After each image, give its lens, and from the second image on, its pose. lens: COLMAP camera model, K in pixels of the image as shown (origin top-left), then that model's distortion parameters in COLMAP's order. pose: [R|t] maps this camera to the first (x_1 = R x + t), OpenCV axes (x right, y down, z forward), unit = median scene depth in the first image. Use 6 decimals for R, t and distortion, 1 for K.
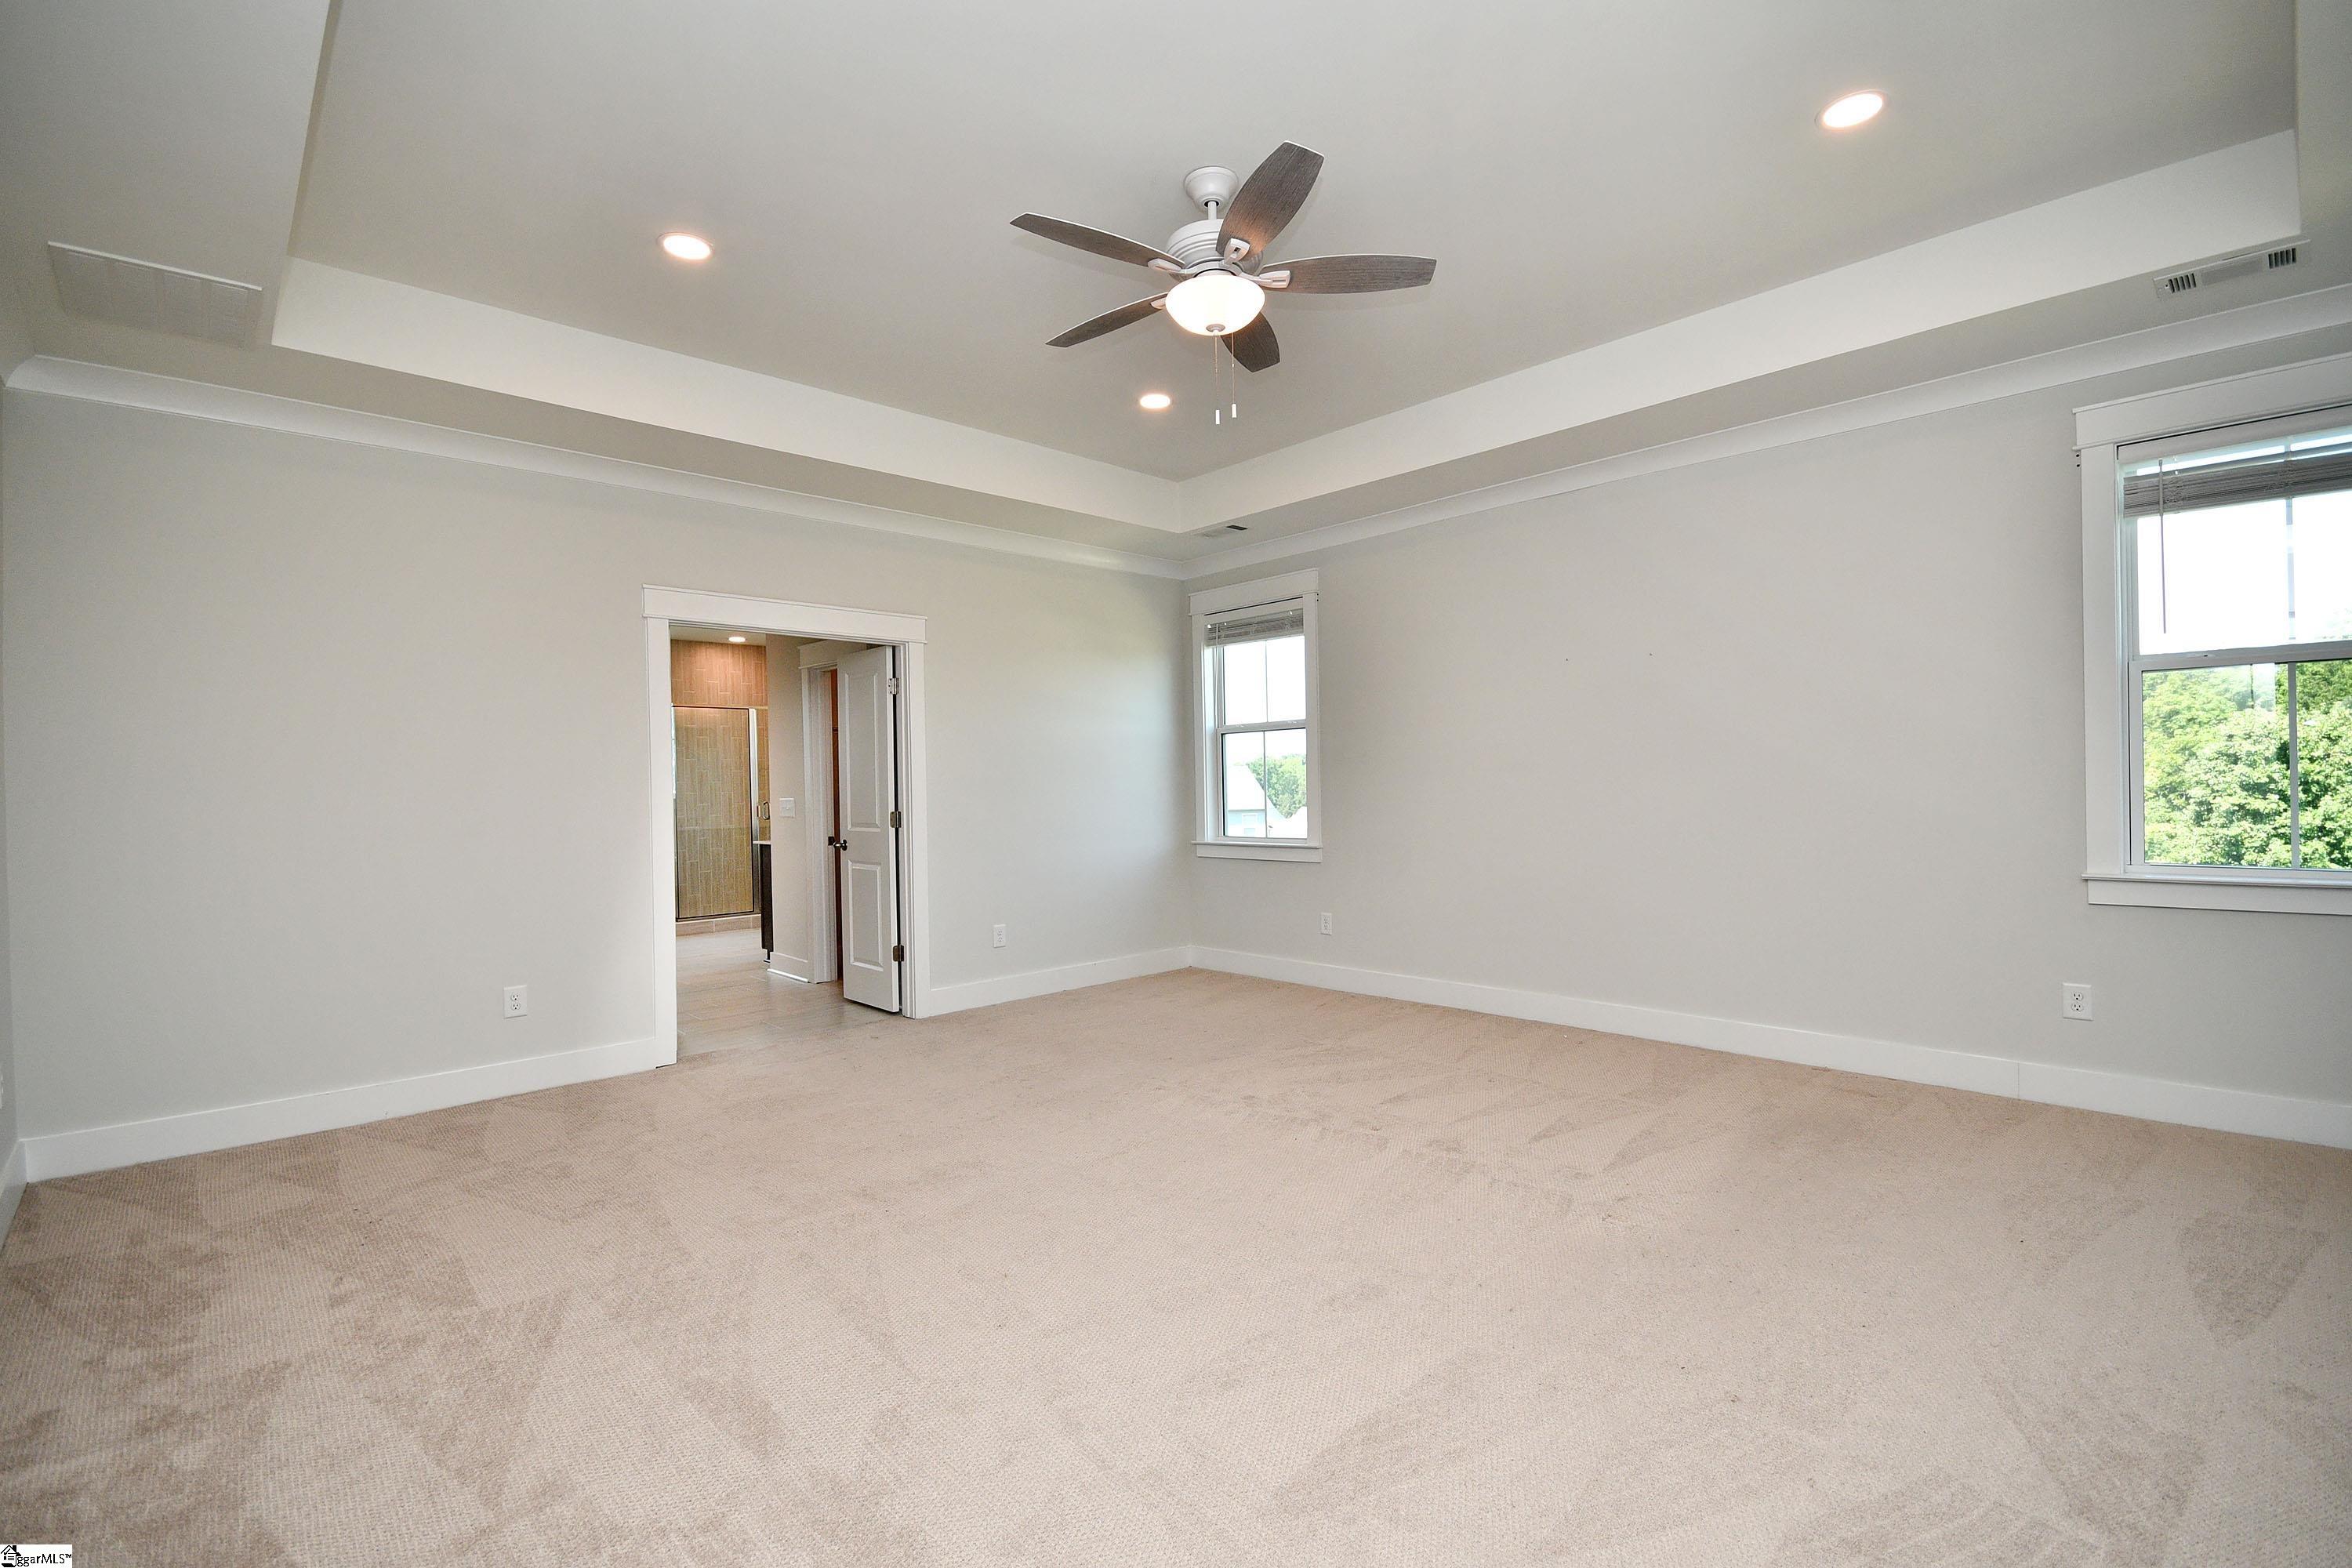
lens RADIAL K [[1088.2, 0, 1138.8], [0, 1088.2, 787.4], [0, 0, 1]] dist [0.000852, -0.005309]
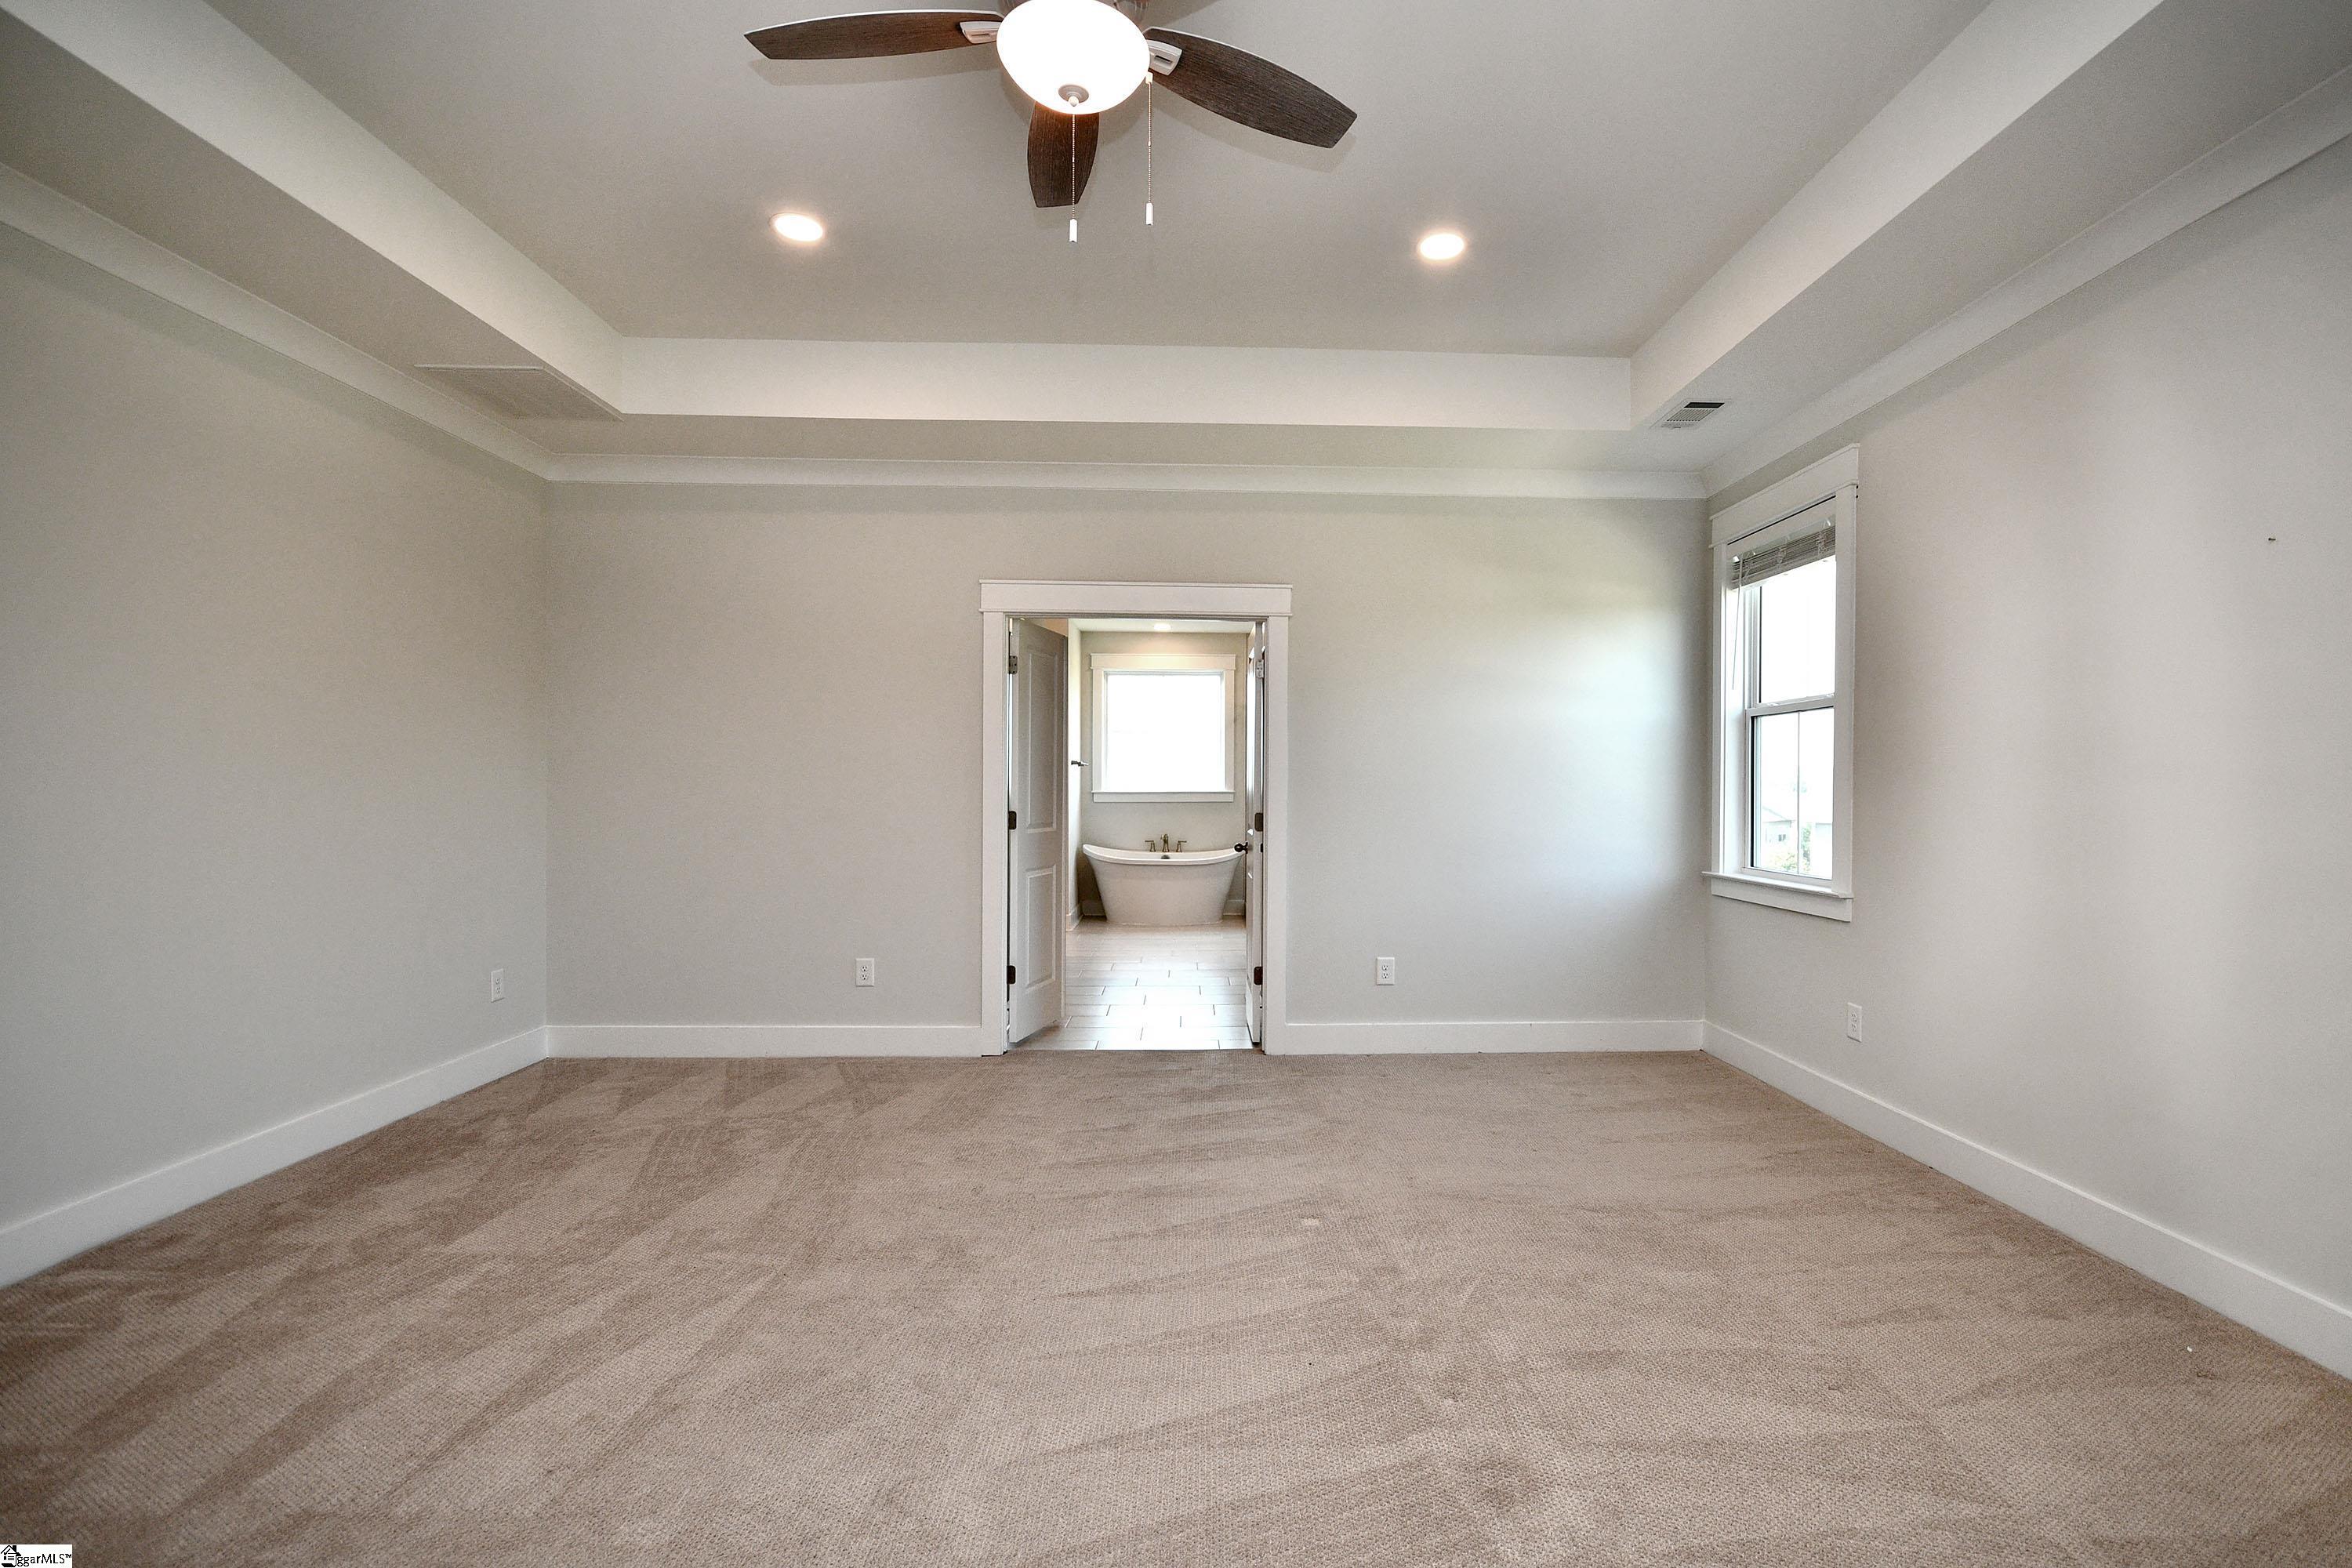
lens RADIAL K [[1088.2, 0, 1238.7], [0, 1088.2, 793.6], [0, 0, 1]] dist [0.000852, -0.005309]
pose [[0.751686, 0.026538, -0.658987, 0.307008], [-0.020483, 0.999647, 0.016892, -0.006951], [0.659203, 0.000801, 0.751965, 0.302664]]
